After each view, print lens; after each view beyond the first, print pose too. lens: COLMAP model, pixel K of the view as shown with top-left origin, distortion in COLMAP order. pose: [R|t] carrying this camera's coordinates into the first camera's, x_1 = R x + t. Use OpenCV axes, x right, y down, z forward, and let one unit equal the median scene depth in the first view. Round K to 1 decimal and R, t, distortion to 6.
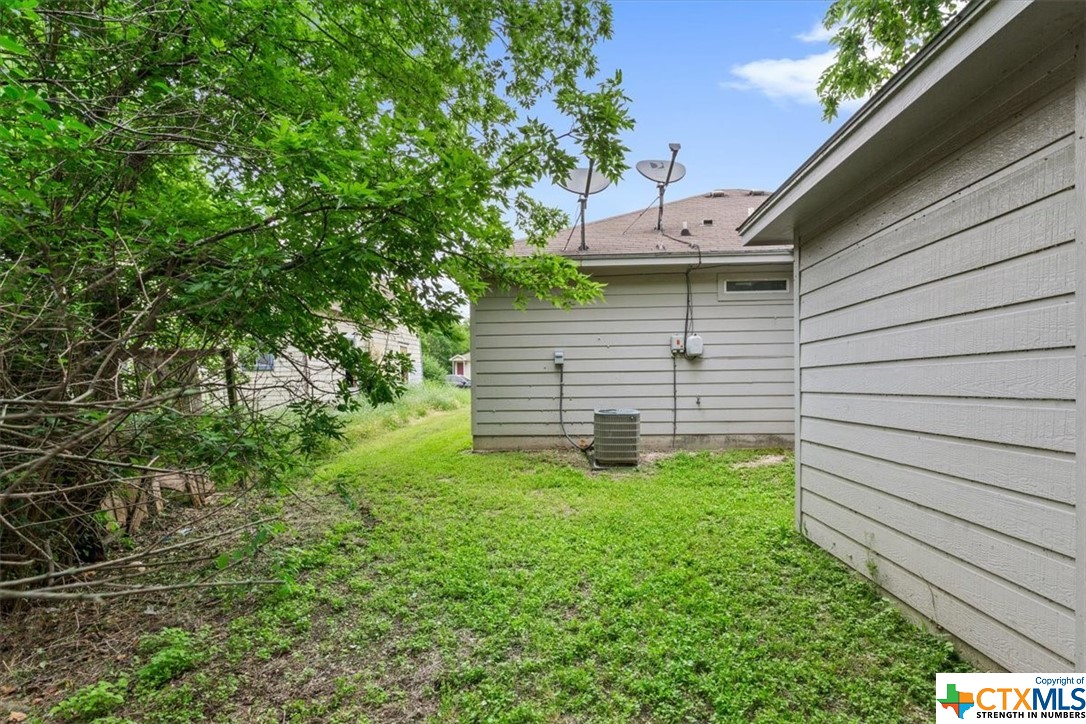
lens RADIAL K [[530.3, 0, 545.5], [0, 530.3, 374.0], [0, 0, 1]] dist [0.002851, 0.001140]
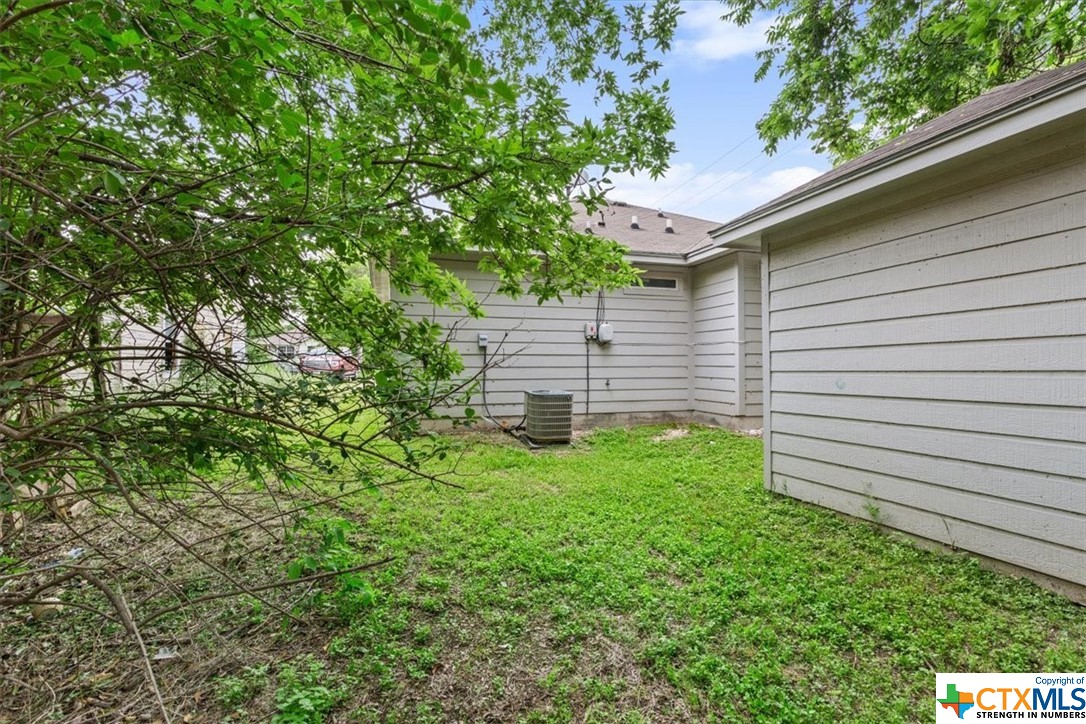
lens RADIAL K [[507.3, 0, 542.1], [0, 507.3, 340.1], [0, 0, 1]] dist [0.003370, 0.000468]
pose [[0.936989, 0.028734, 0.348176, -0.303219], [-0.014047, 0.998905, -0.044634, 0.016082], [-0.349077, 0.036931, 0.936366, 0.074811]]
